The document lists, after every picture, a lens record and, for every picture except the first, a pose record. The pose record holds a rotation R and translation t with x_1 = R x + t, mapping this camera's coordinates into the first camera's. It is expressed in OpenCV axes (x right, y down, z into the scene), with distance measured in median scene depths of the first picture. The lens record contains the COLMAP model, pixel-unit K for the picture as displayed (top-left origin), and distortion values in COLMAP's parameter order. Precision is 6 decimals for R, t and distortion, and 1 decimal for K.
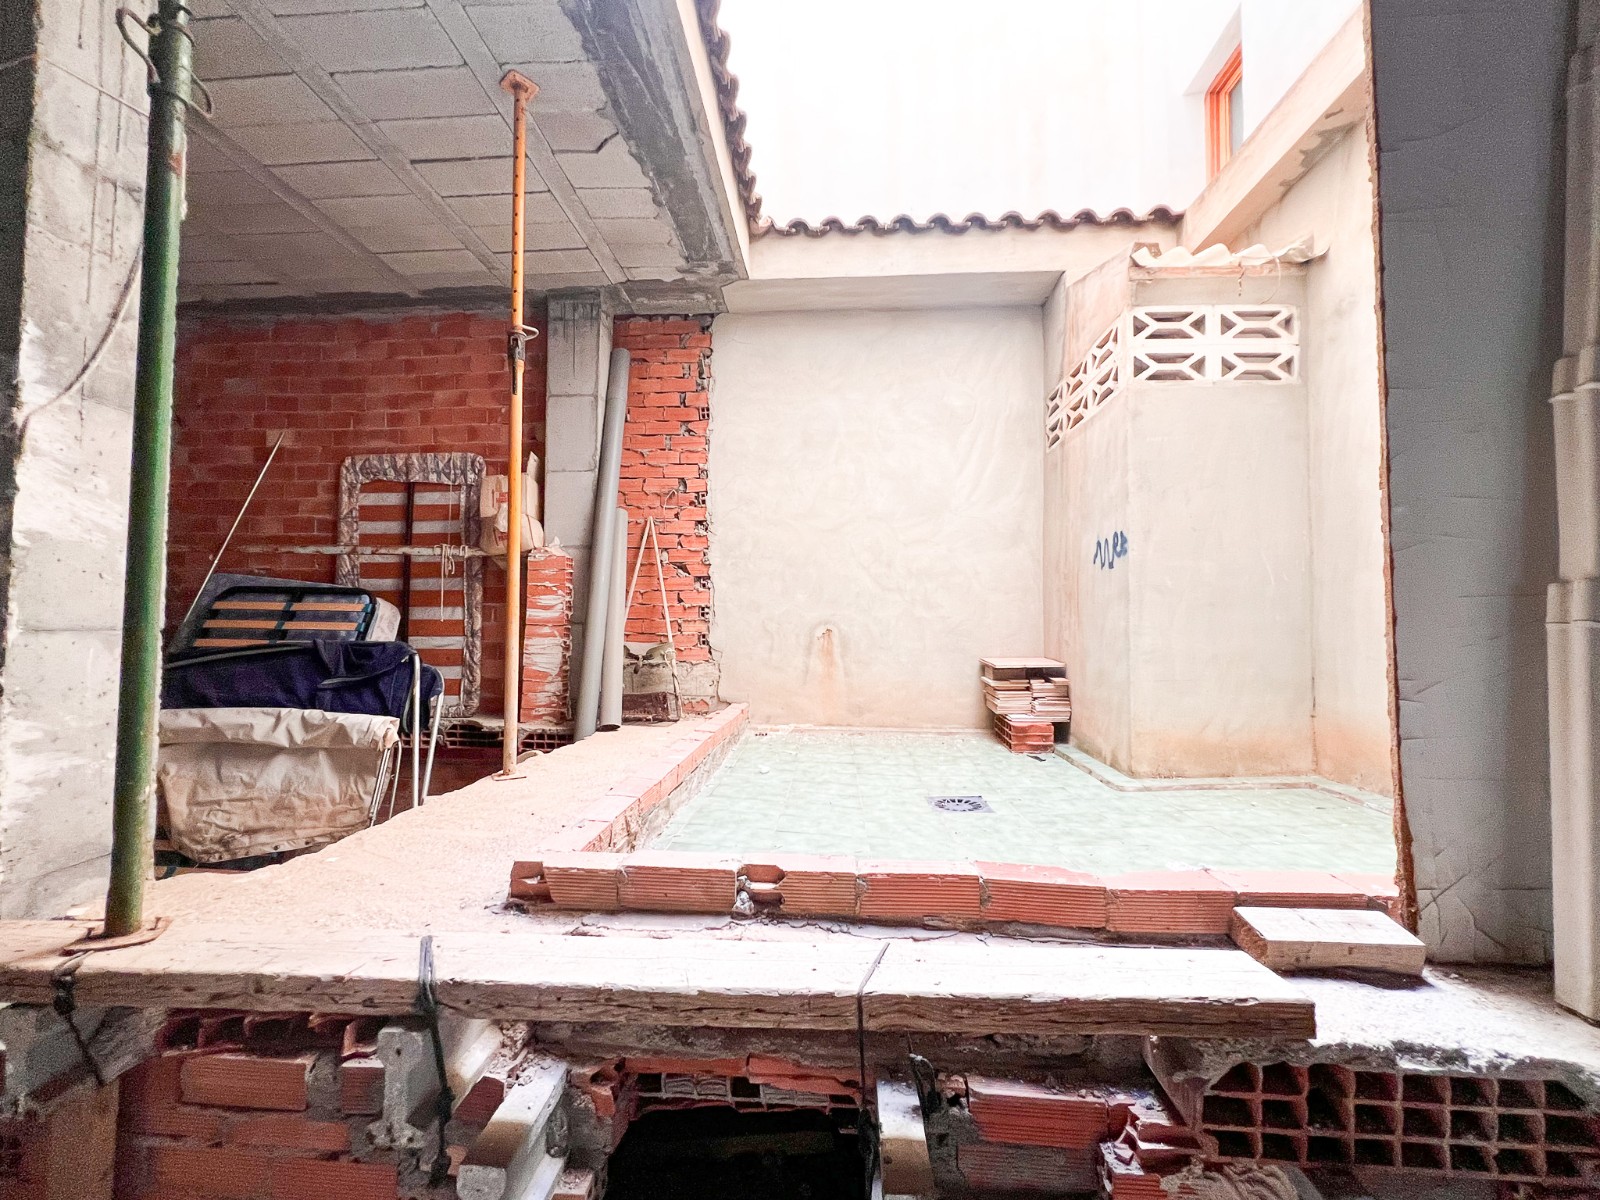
lens RADIAL K [[661.1, 0, 797.6], [0, 661.1, 603.4], [0, 0, 1]] dist [-0.001145, -0.000169]
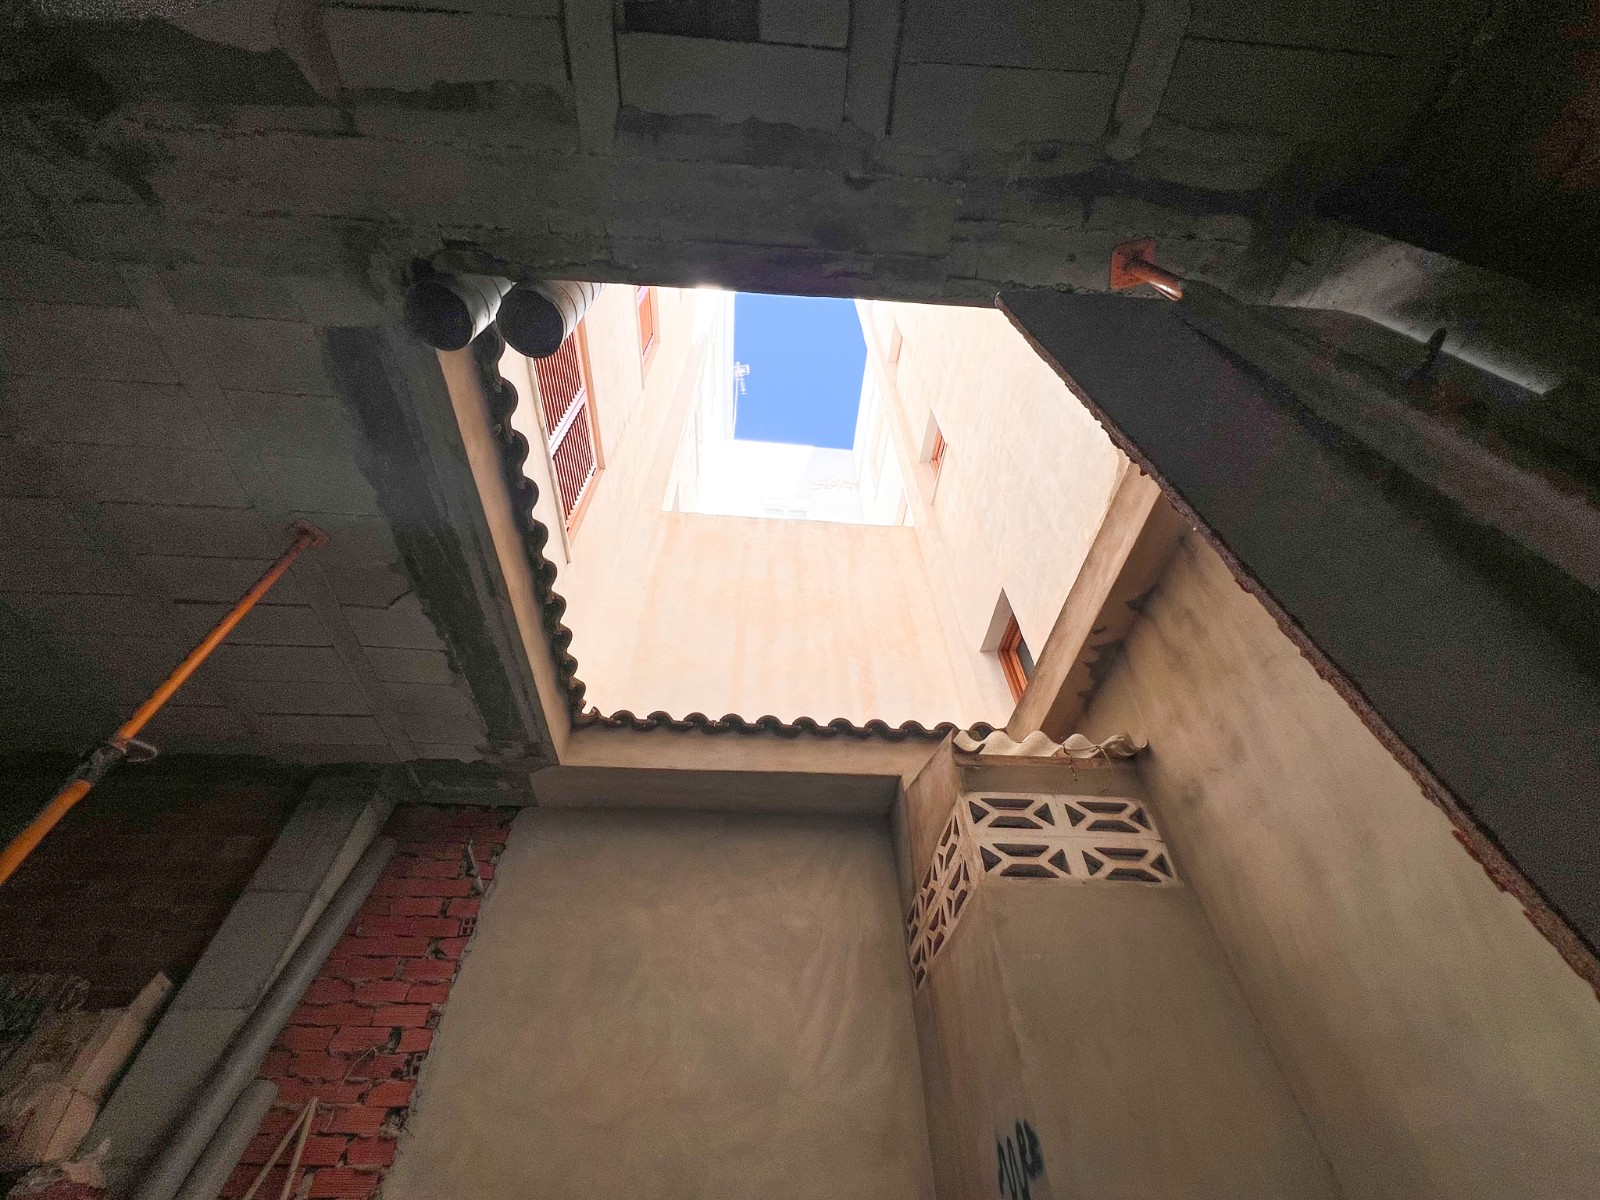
lens RADIAL K [[637.3, 0, 795.4], [0, 637.3, 604.6], [0, 0, 1]] dist [-0.001116, 0.000140]
pose [[0.990650, 0.089782, 0.102721, 0.140584], [0.013437, 0.685062, -0.728360, -0.007901], [-0.135764, 0.722931, 0.677451, 0.226139]]
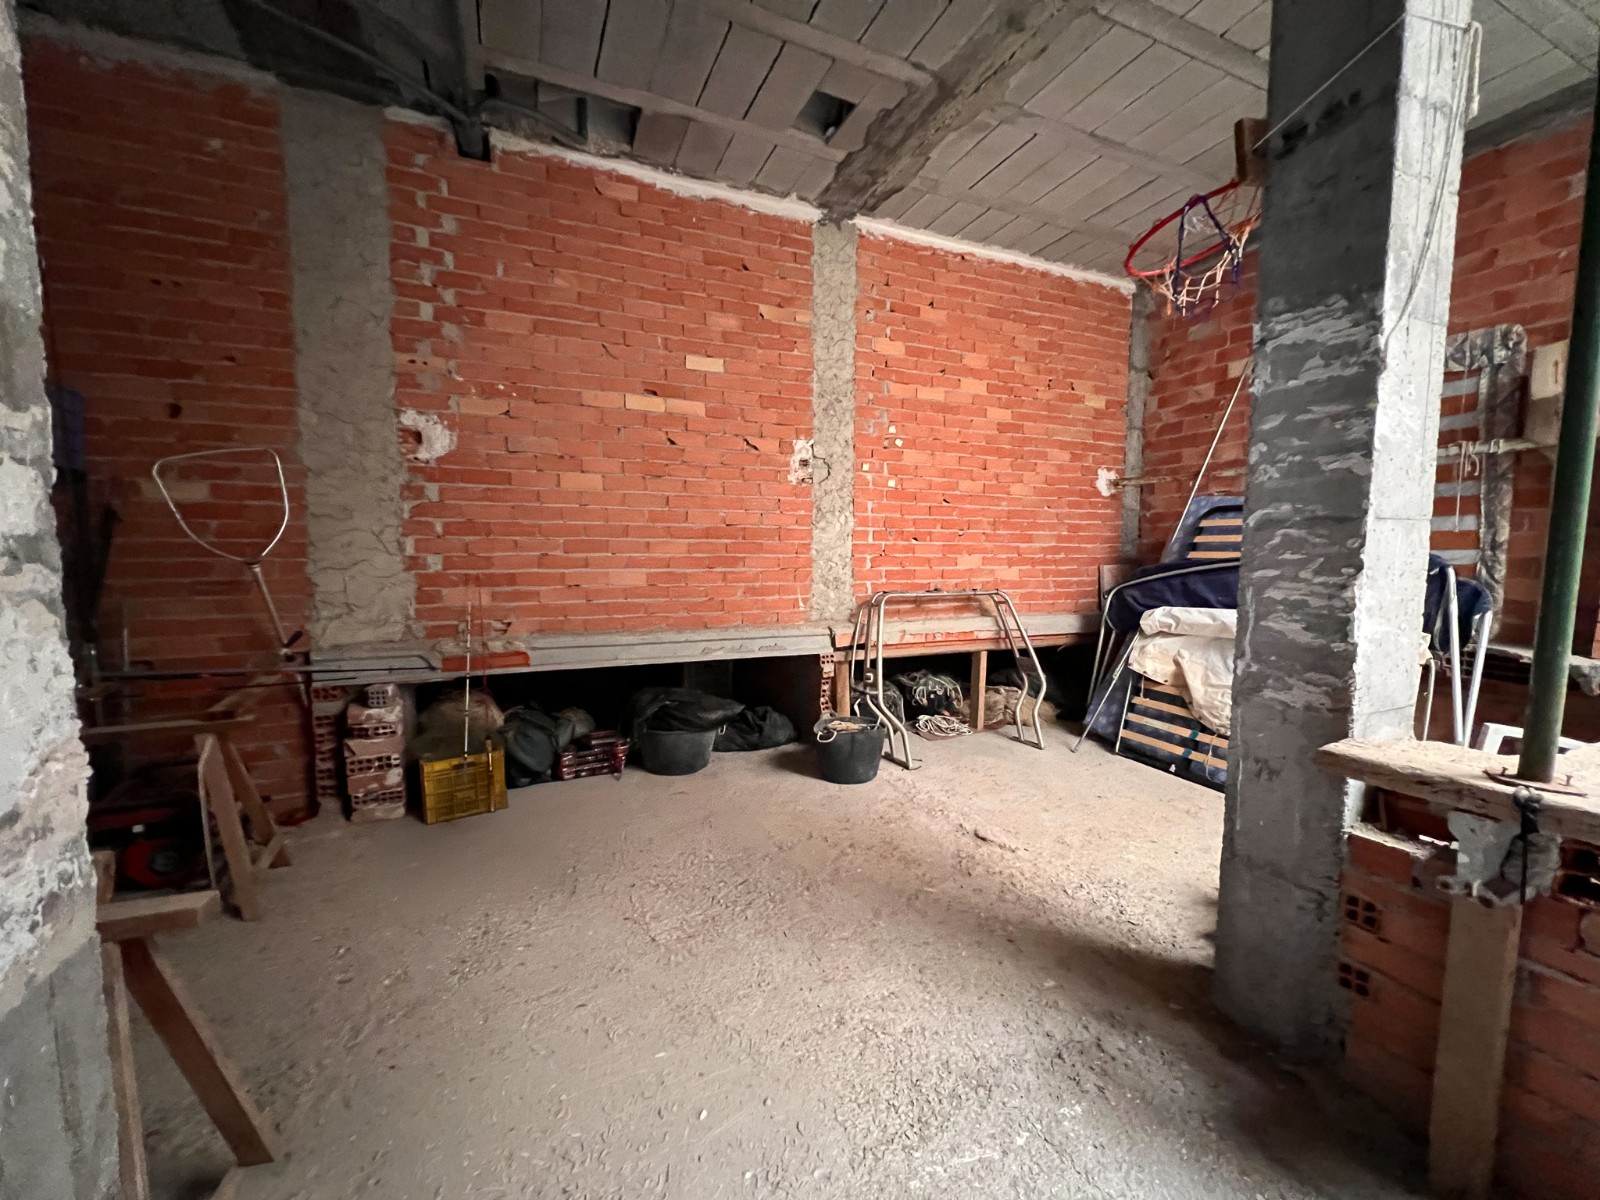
lens RADIAL K [[637.3, 0, 795.4], [0, 637.3, 604.6], [0, 0, 1]] dist [-0.001116, 0.000140]
pose [[0.460952, 0.068053, -0.884812, -0.201979], [0.030784, 0.995229, 0.092583, 0.019583], [0.886891, -0.069914, 0.456658, -0.177916]]
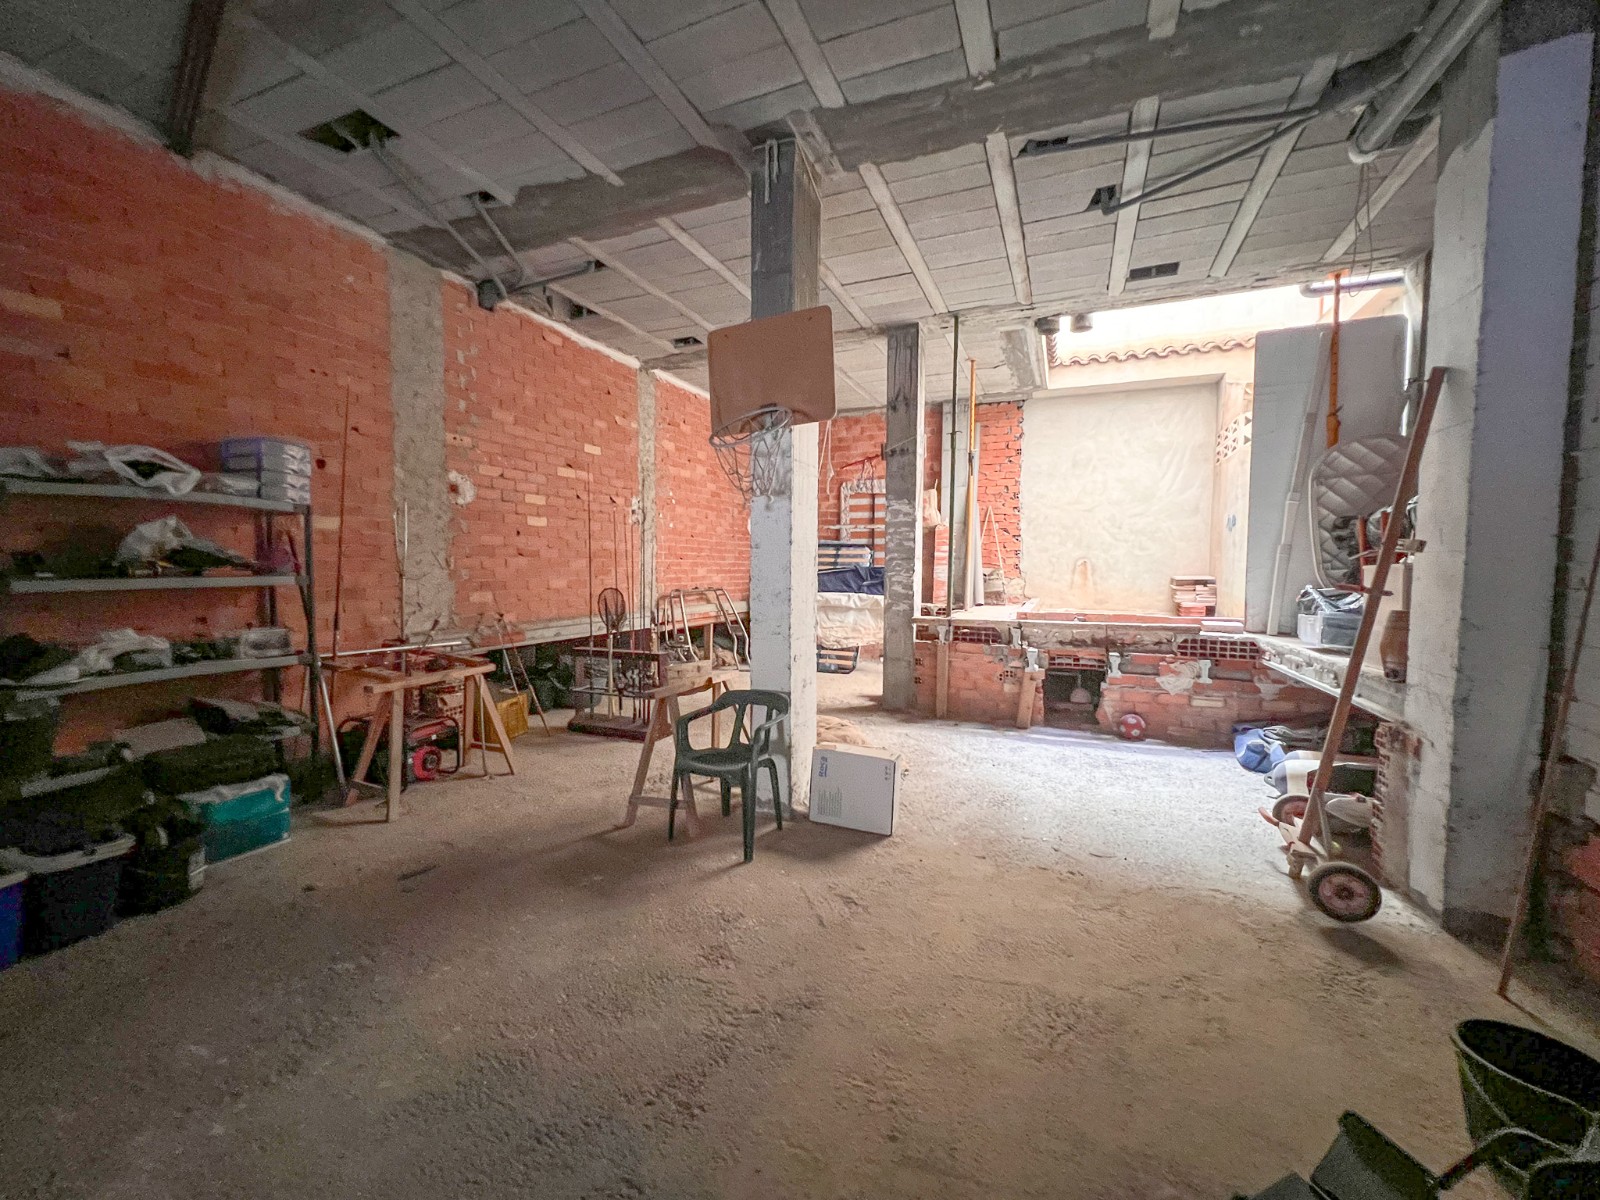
lens RADIAL K [[652.1, 0, 796.3], [0, 652.1, 604.5], [0, 0, 1]] dist [-0.000064, 0.000026]
pose [[0.946063, 0.016841, -0.323545, -0.152920], [0.013274, 0.995795, 0.090648, -0.022352], [0.323711, -0.090054, 0.941861, -1.265577]]
